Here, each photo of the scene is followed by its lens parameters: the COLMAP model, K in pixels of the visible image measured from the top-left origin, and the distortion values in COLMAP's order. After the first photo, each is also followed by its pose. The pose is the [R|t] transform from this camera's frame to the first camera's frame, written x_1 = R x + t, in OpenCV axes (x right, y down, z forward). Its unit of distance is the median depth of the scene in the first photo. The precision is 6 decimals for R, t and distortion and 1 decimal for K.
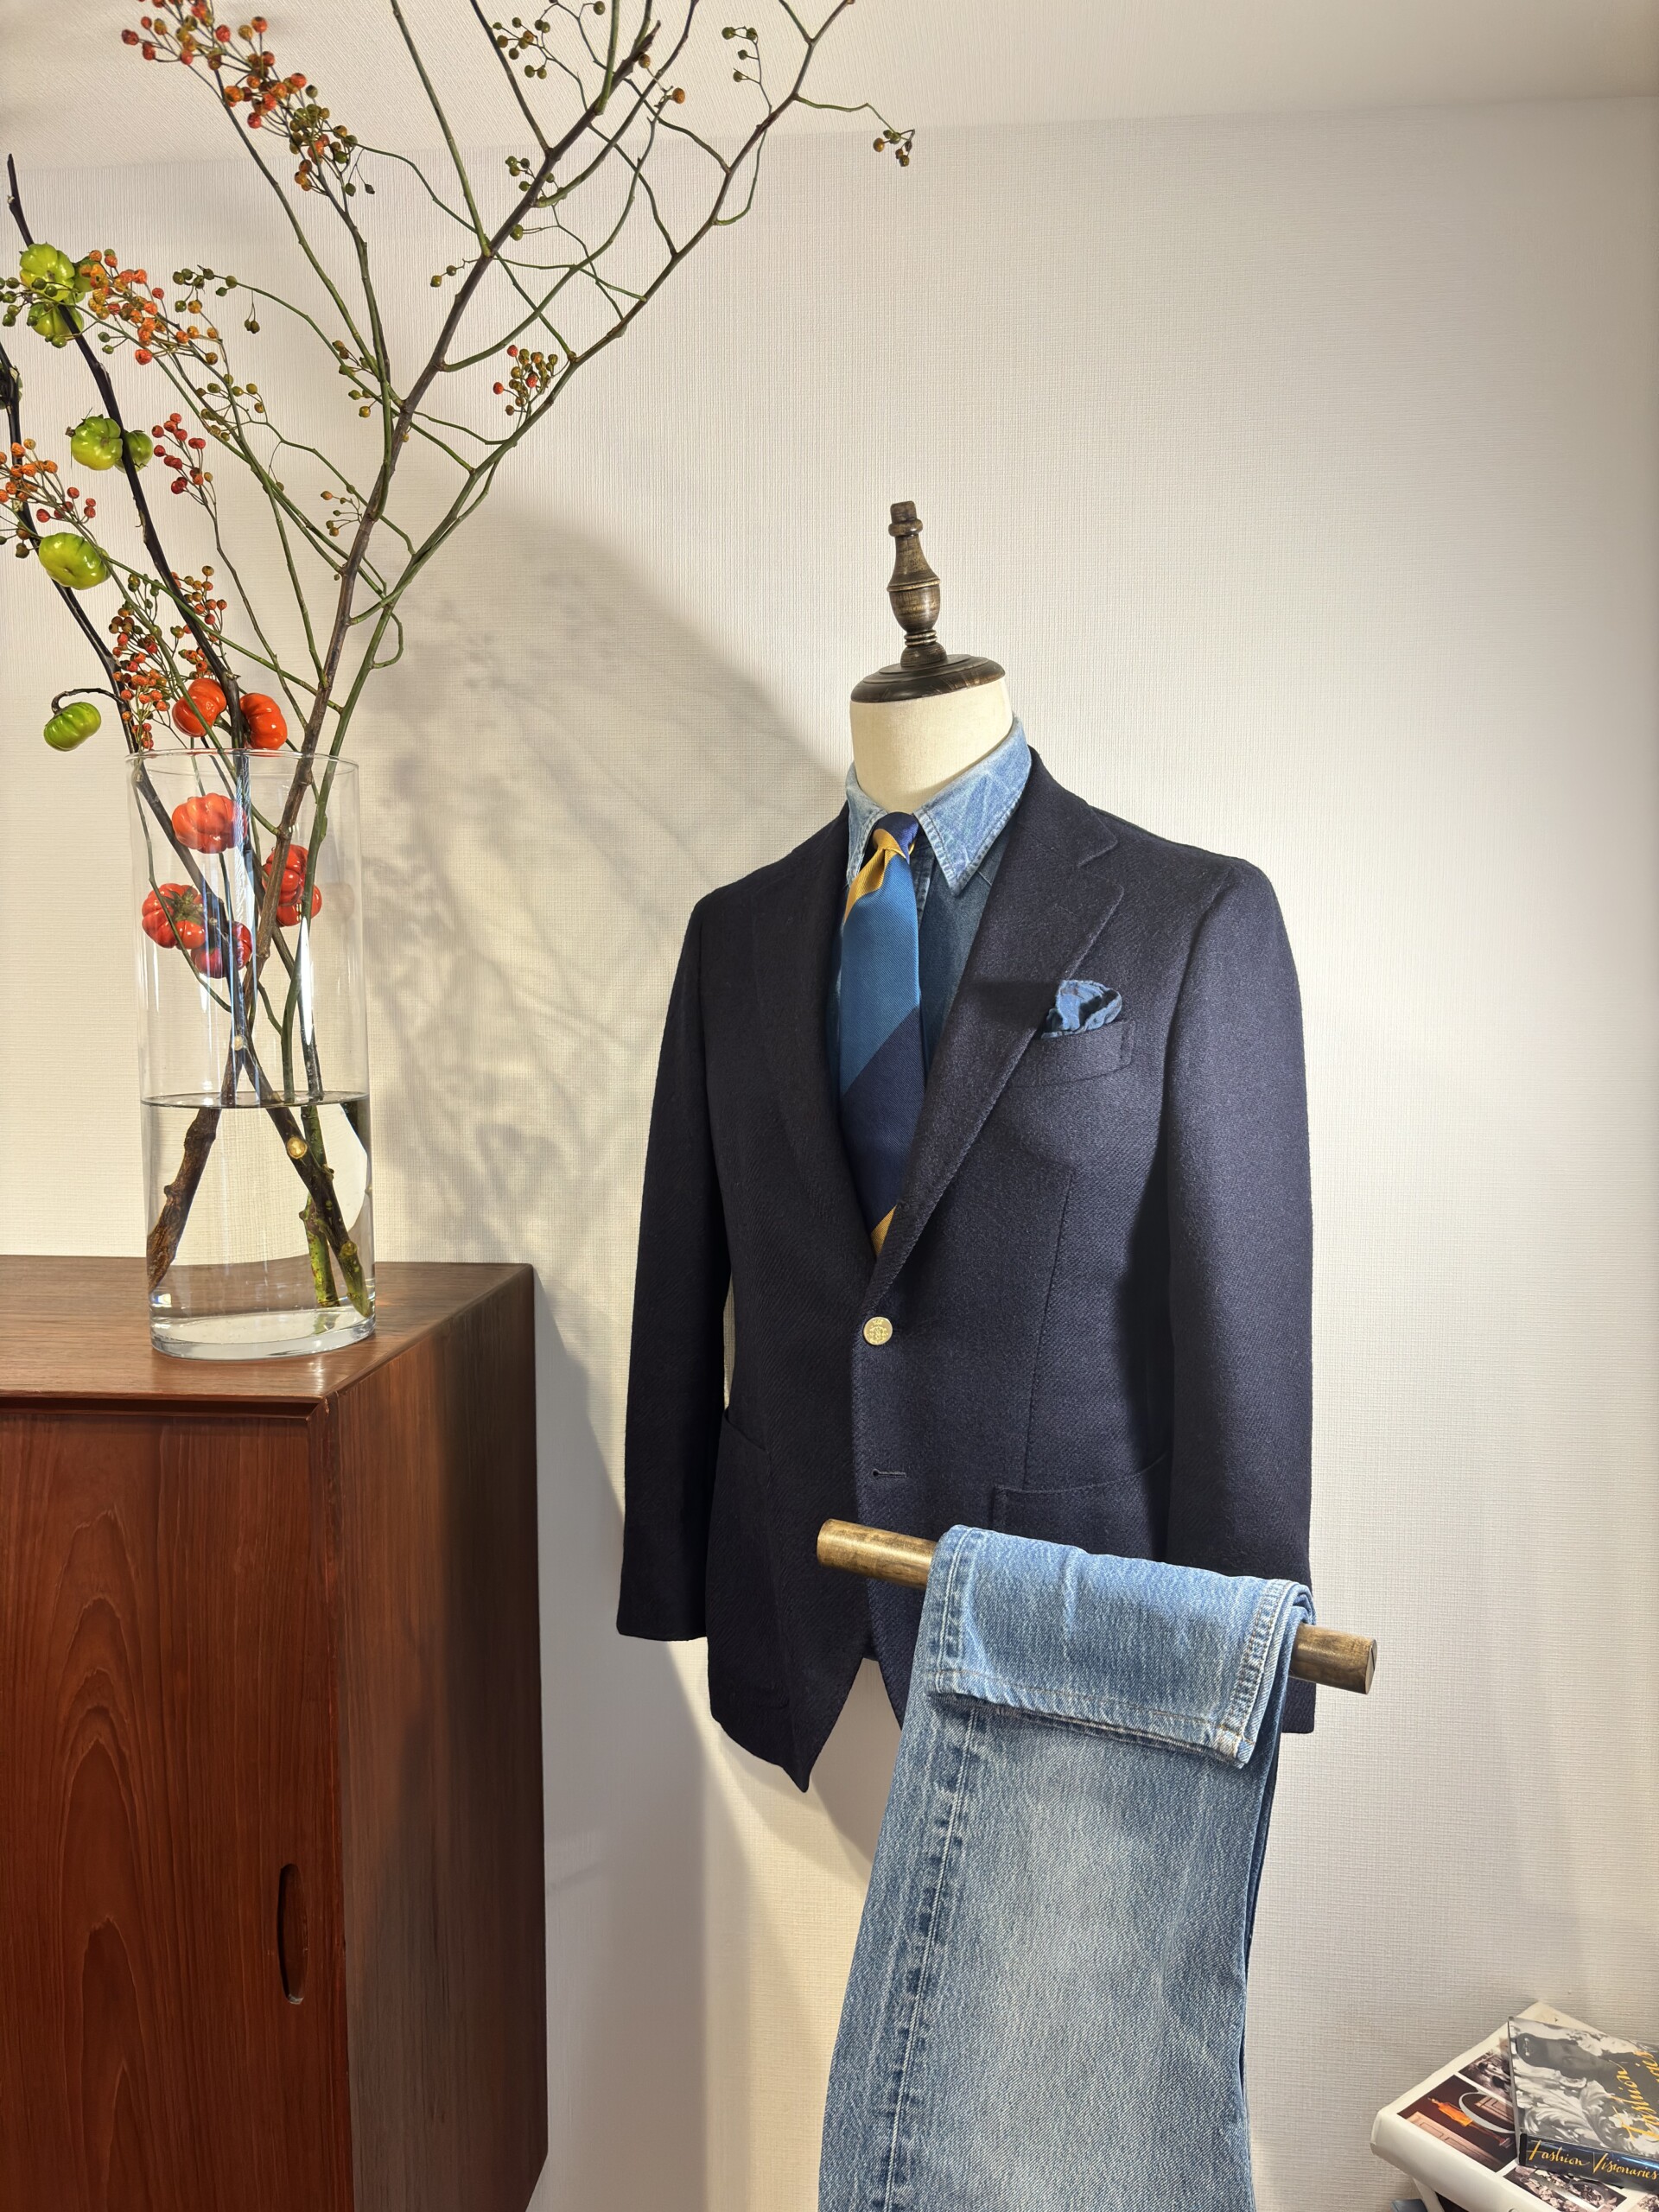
lens RADIAL K [[1667.3, 0, 853.3], [0, 1667.3, 1111.7], [0, 0, 1]] dist [0.061782, -0.073977]
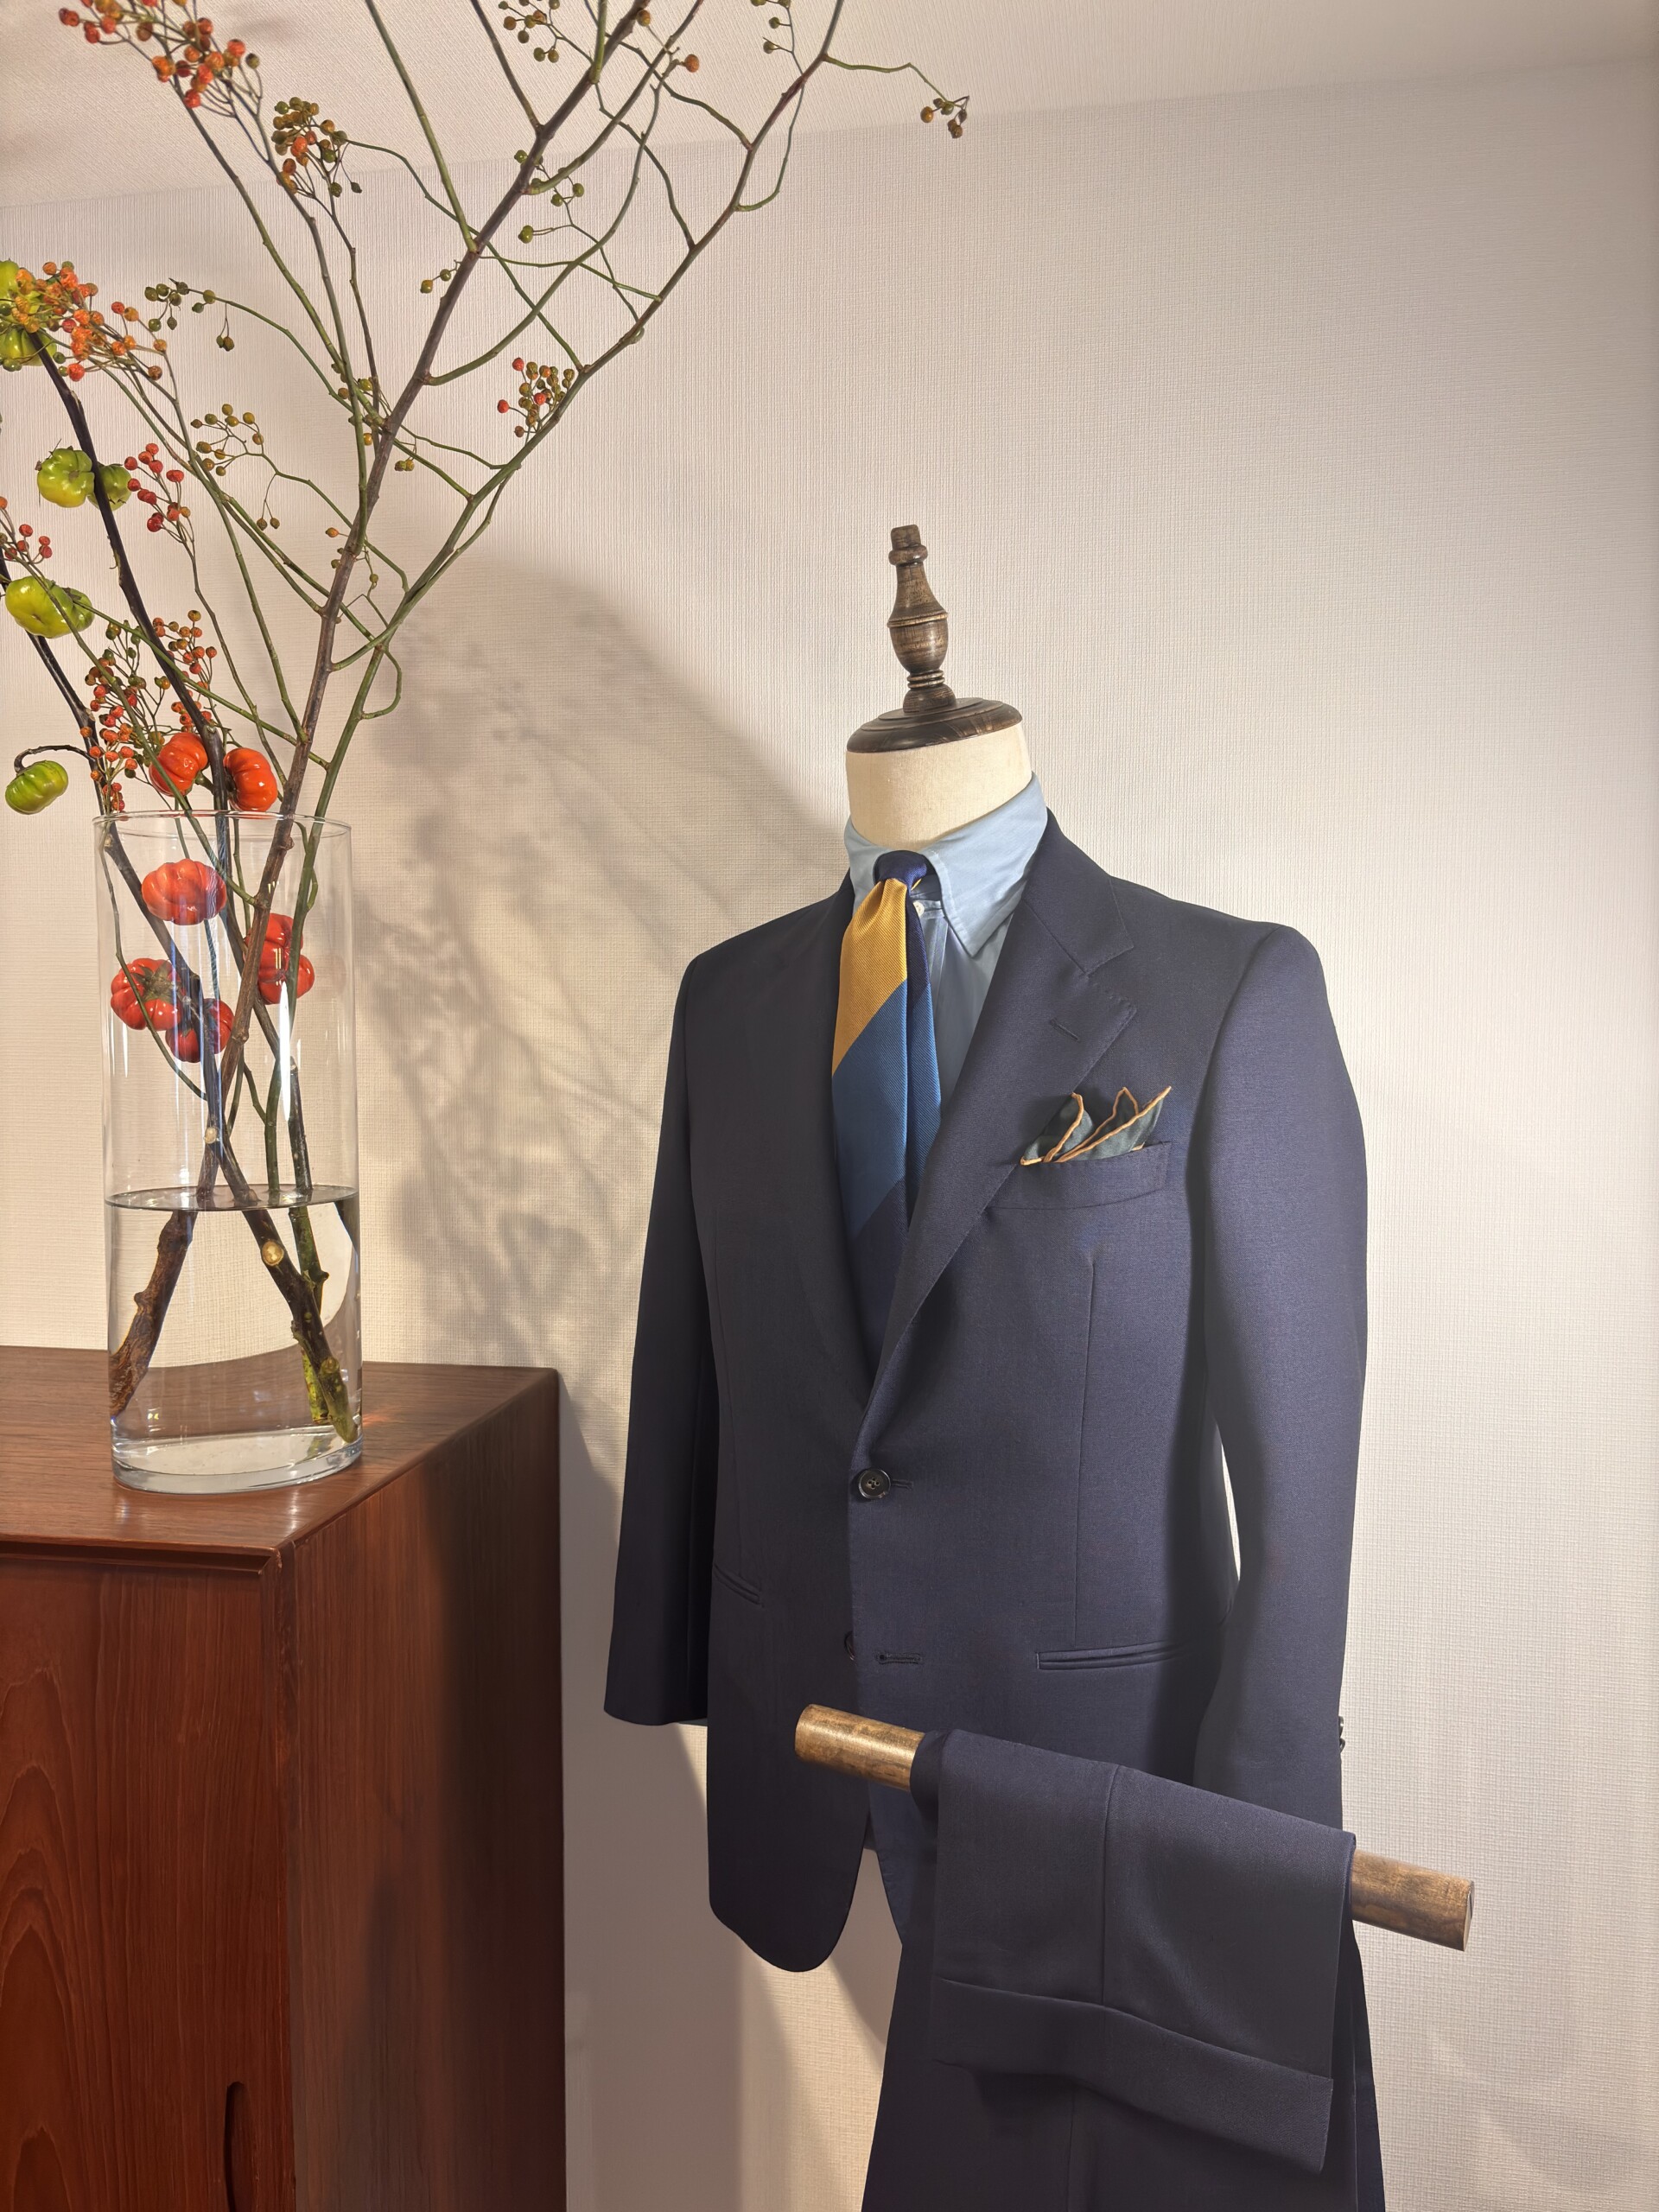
lens RADIAL K [[1663.1, 0, 829.5], [0, 1663.1, 1106.0], [0, 0, 1]] dist [0.061045, -0.075665]
pose [[0.996340, 0.006844, -0.085209, 0.039932], [-0.009309, 0.999548, -0.028573, -0.034657], [0.084975, 0.029261, 0.995953, 0.138062]]
